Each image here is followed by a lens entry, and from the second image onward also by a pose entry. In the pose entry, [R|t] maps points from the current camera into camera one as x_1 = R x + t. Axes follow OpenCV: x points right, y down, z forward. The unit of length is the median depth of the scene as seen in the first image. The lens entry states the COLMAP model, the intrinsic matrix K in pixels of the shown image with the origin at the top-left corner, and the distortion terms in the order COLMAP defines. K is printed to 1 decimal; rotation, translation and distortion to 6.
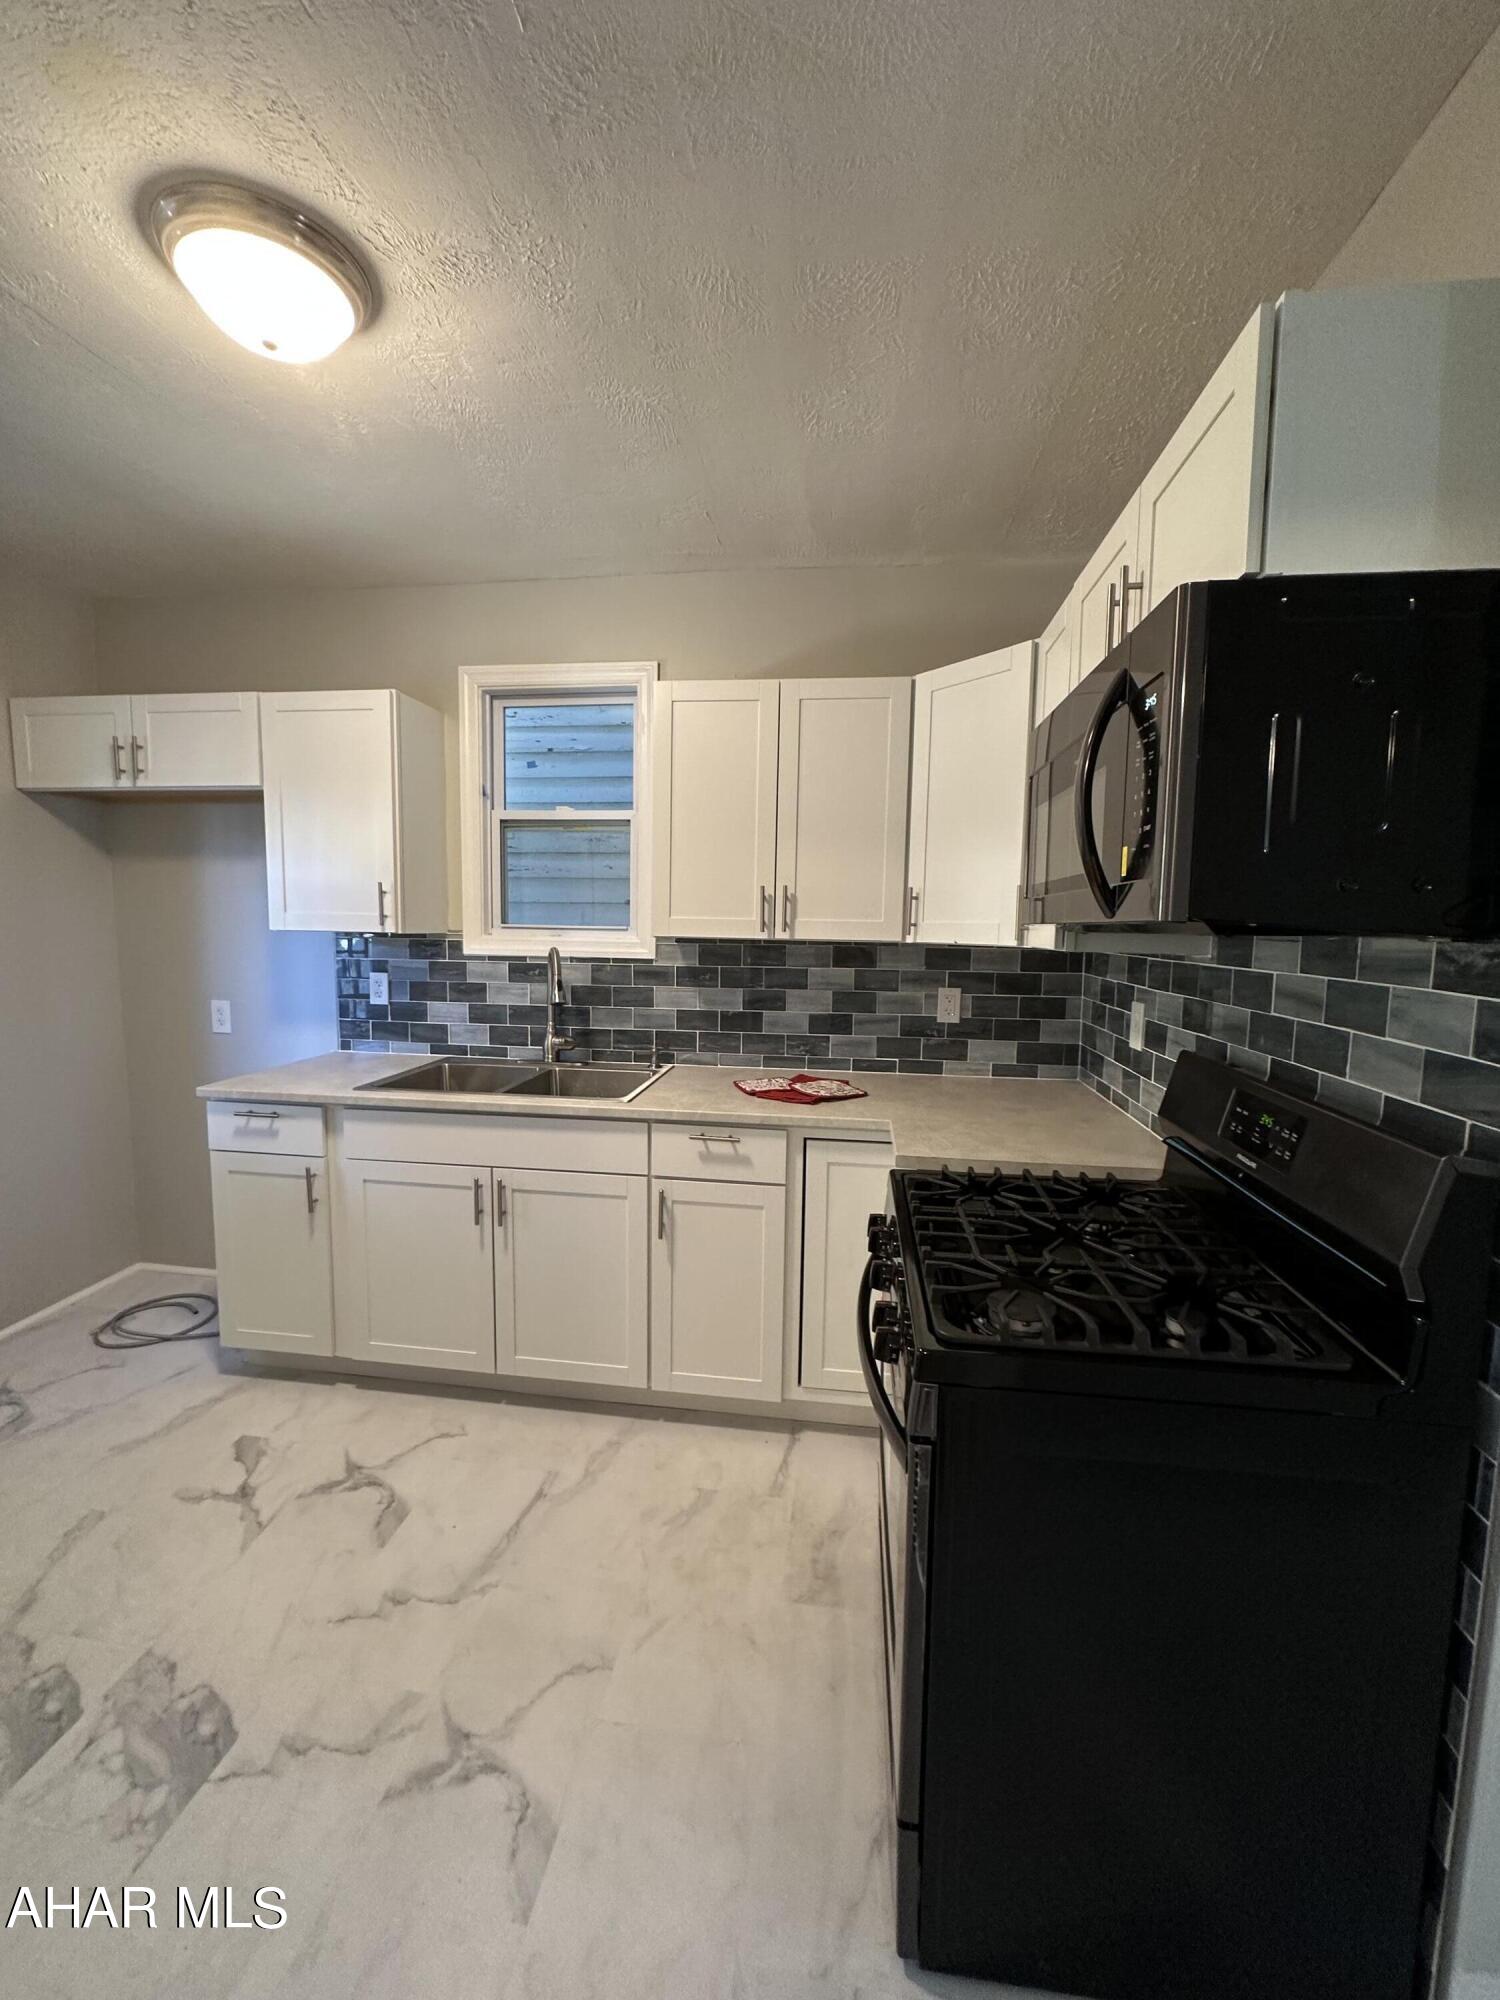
lens RADIAL K [[798.5, 0, 750.0], [0, 798.5, 1000.0], [0, 0, 1]] dist [-0.002793, 0.000486]
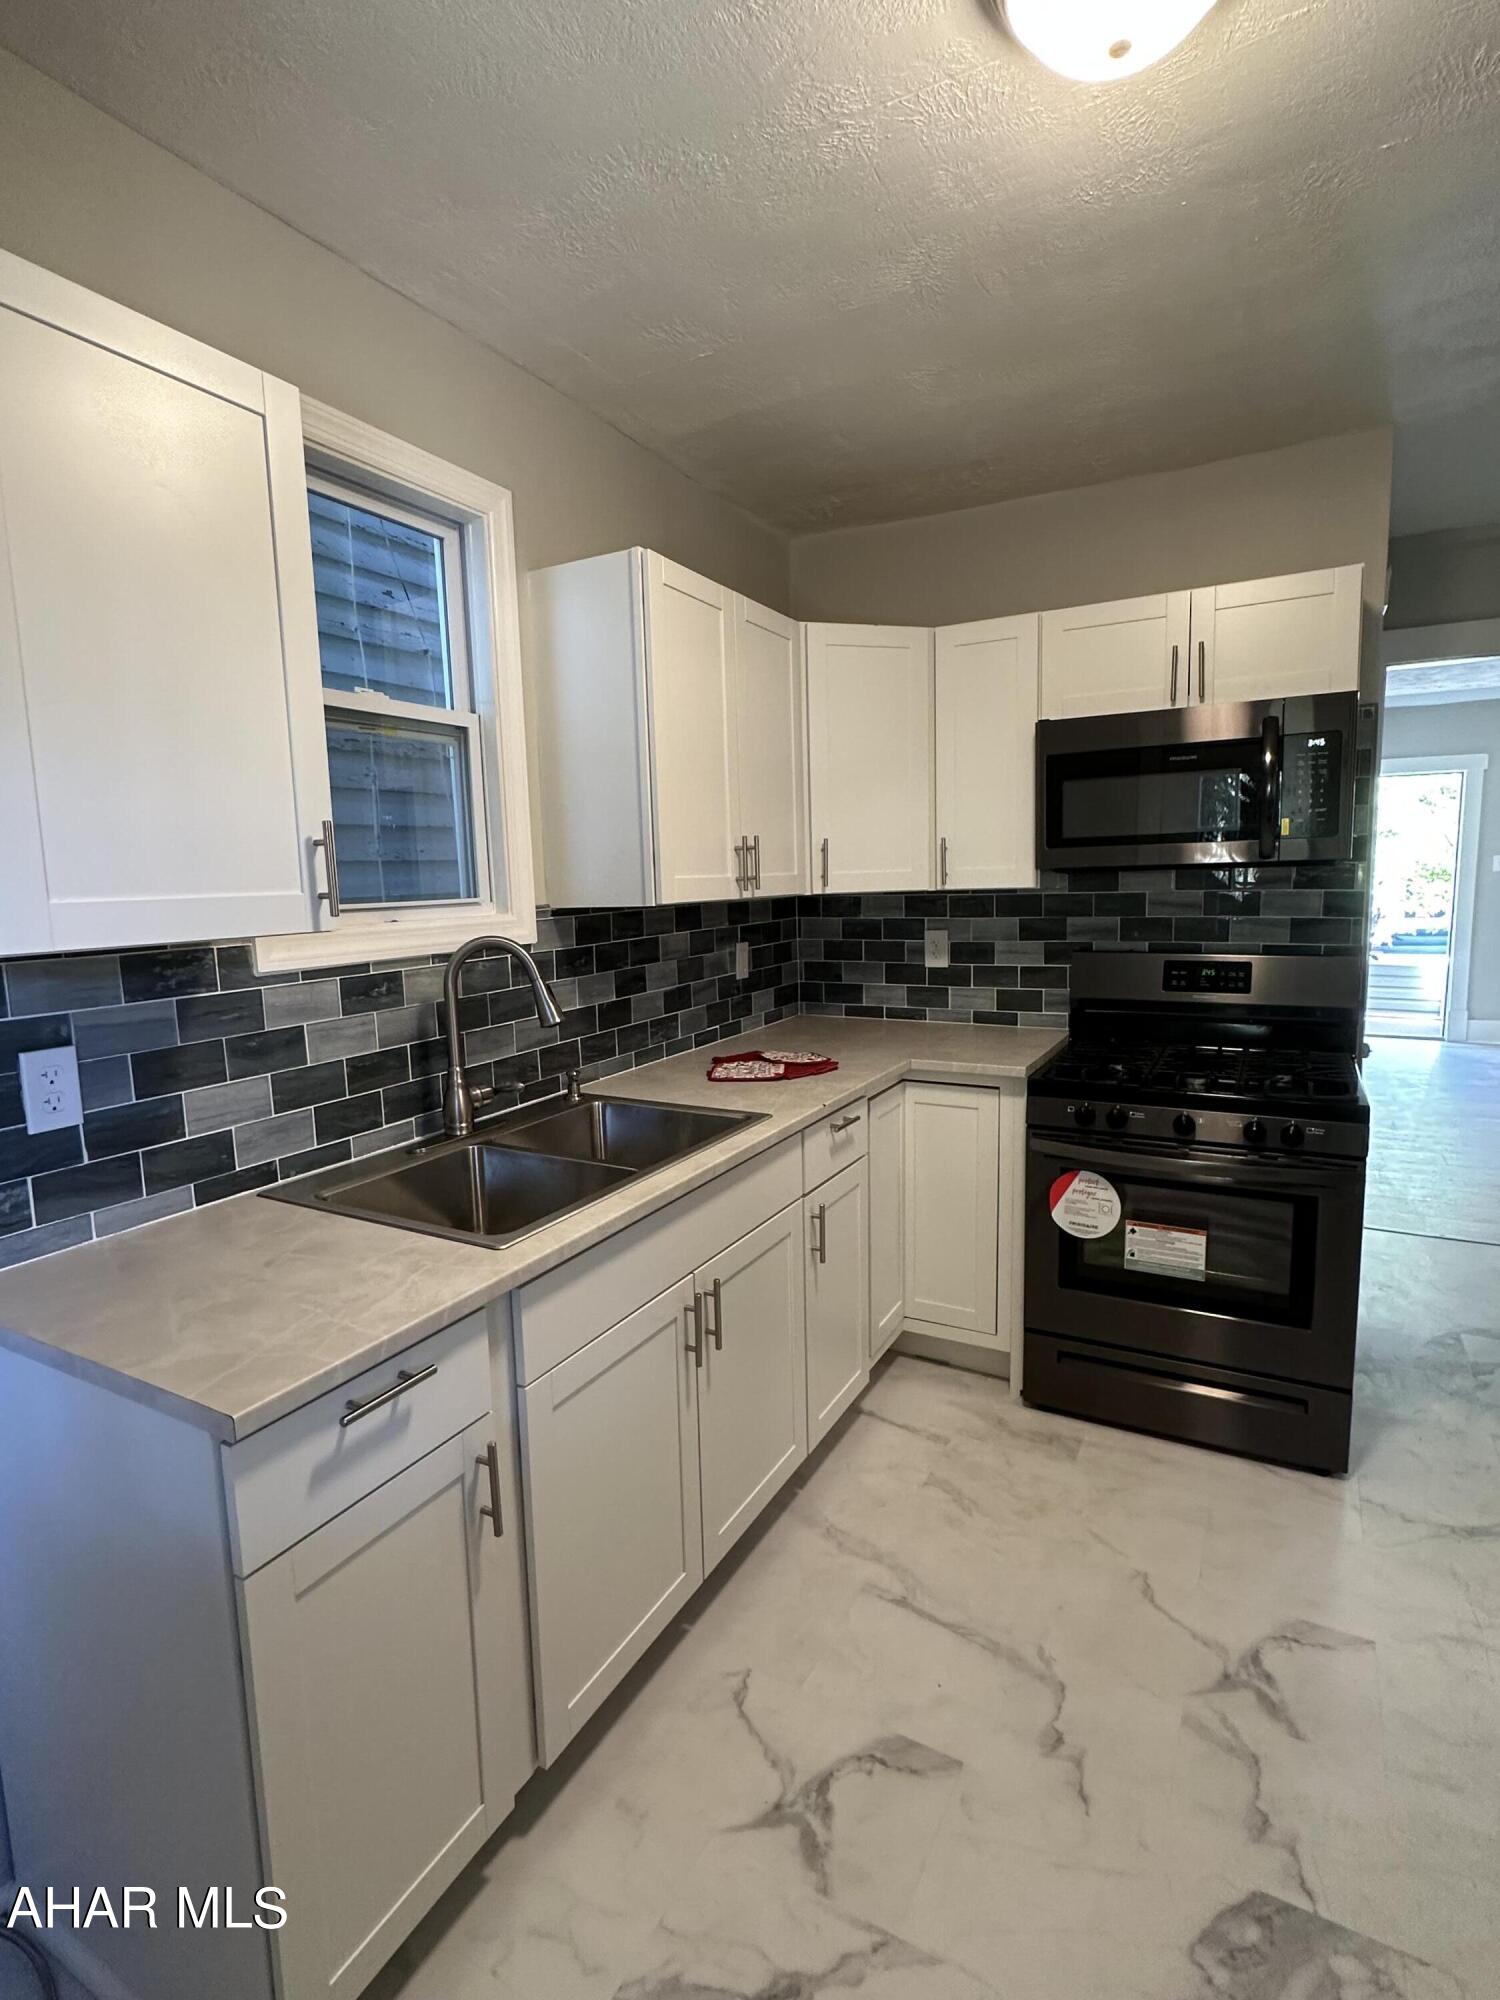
lens RADIAL K [[984.5, 0, 747.4], [0, 984.5, 1001.1], [0, 0, 1]] dist [-0.002751, -0.000077]
pose [[0.362535, -0.146689, 0.920354, -0.966176], [0.124169, 0.986334, 0.108293, -0.083127], [-0.923661, 0.075019, 0.375795, 0.619121]]
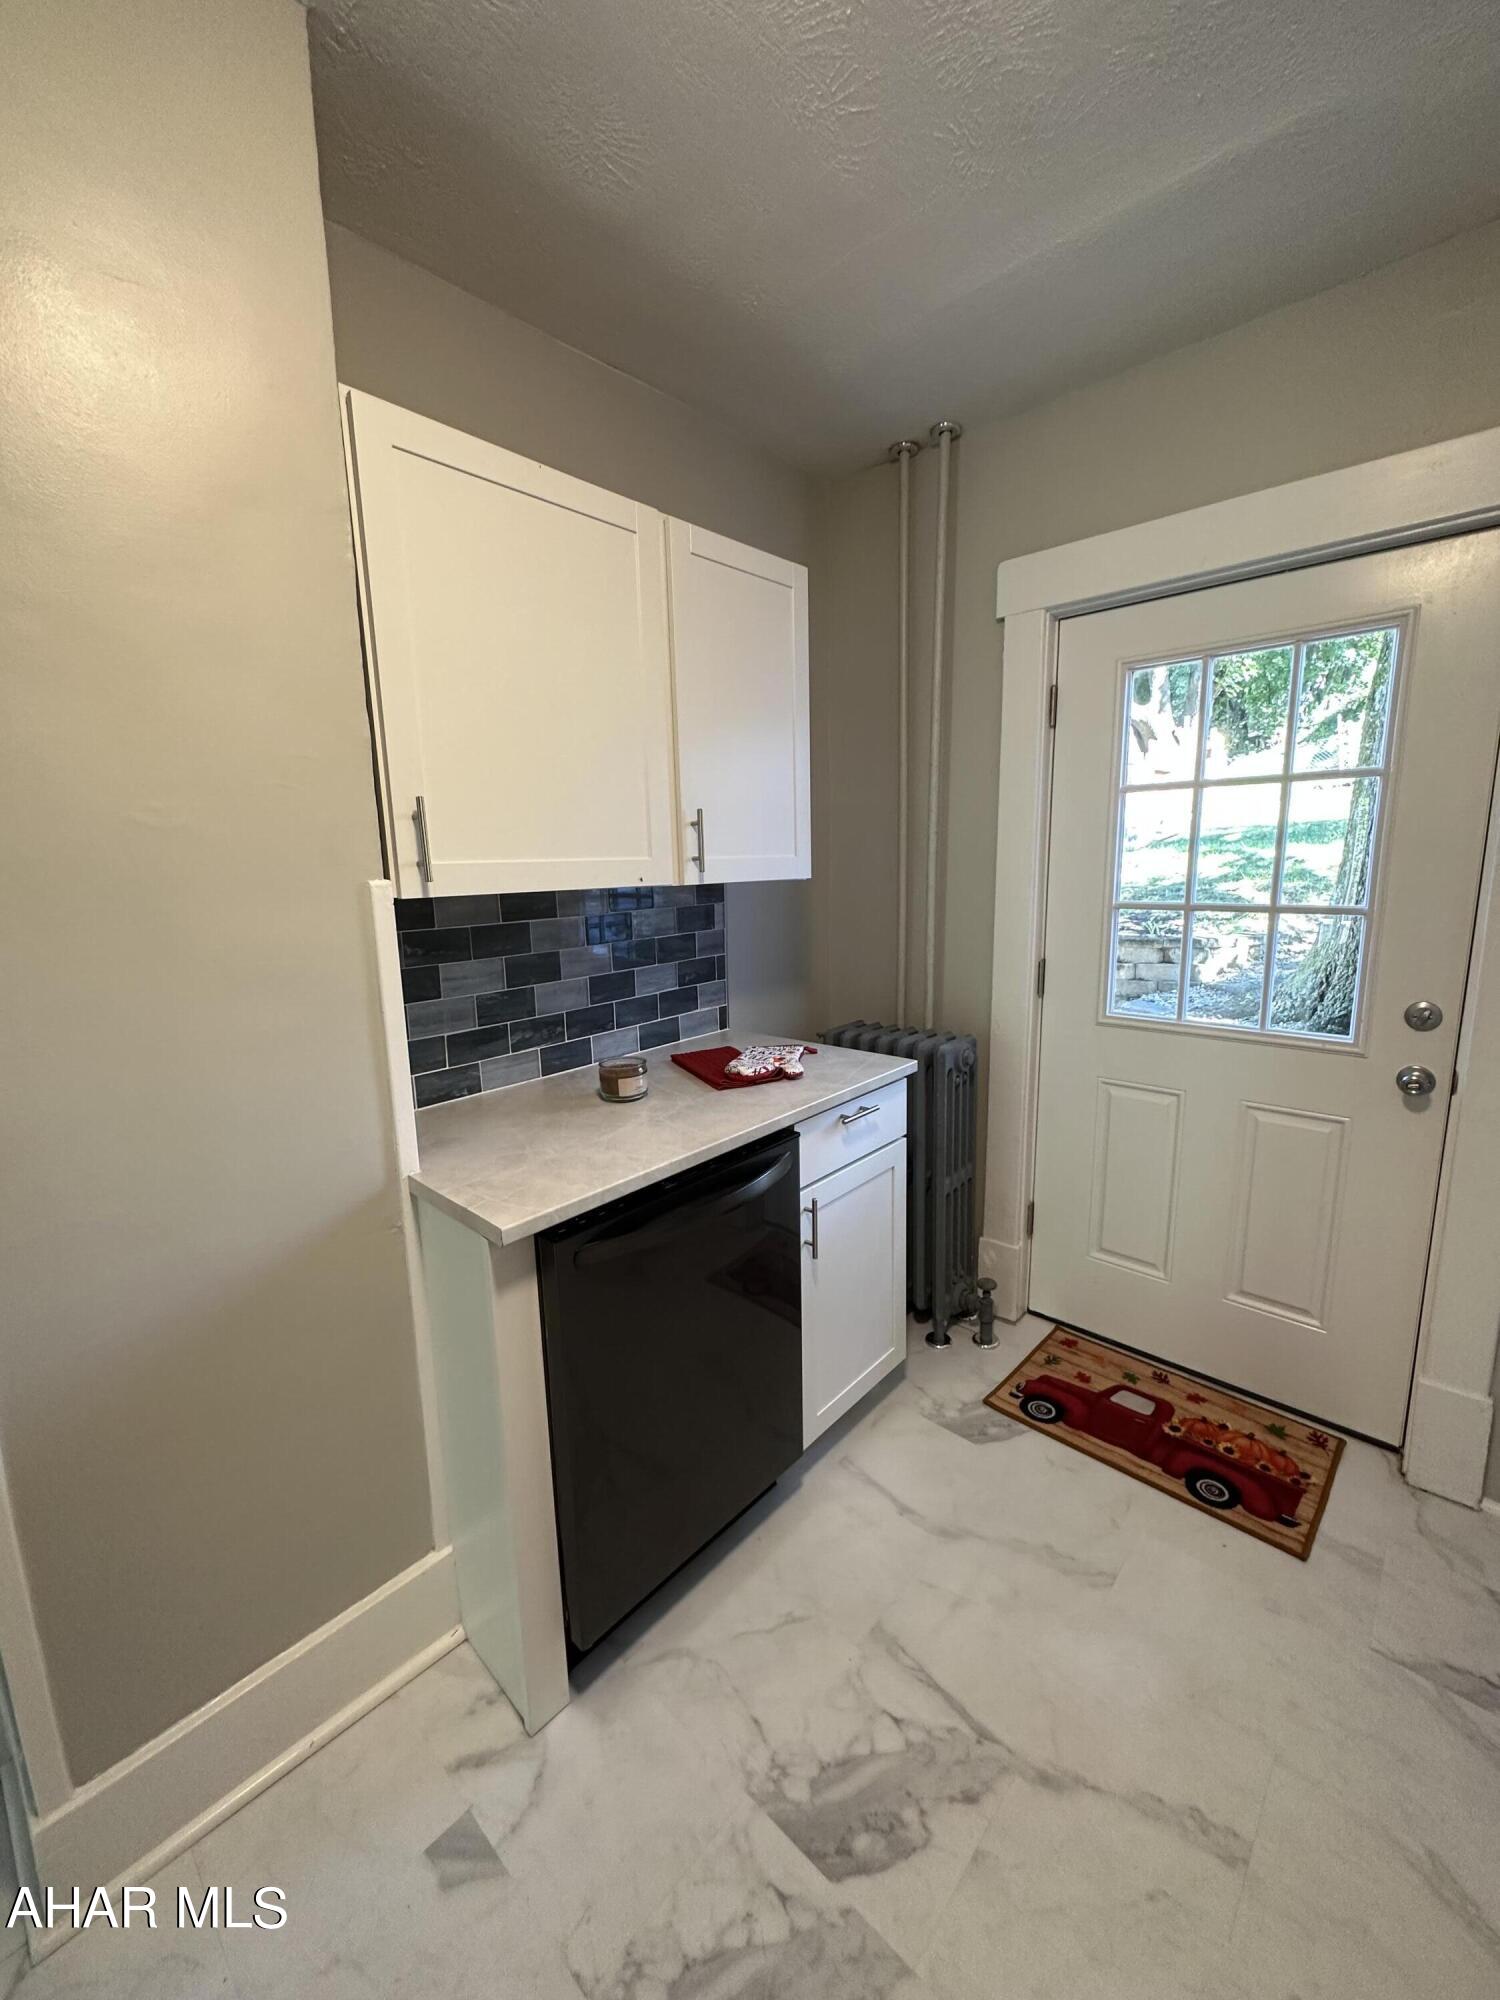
lens RADIAL K [[798.5, 0, 750.0], [0, 798.5, 1000.0], [0, 0, 1]] dist [-0.002793, 0.000486]
pose [[-0.575217, 0.144298, -0.805173, -0.171982], [-0.069641, 0.972106, 0.223966, -0.077130], [0.815031, 0.184902, -0.549123, 0.737624]]
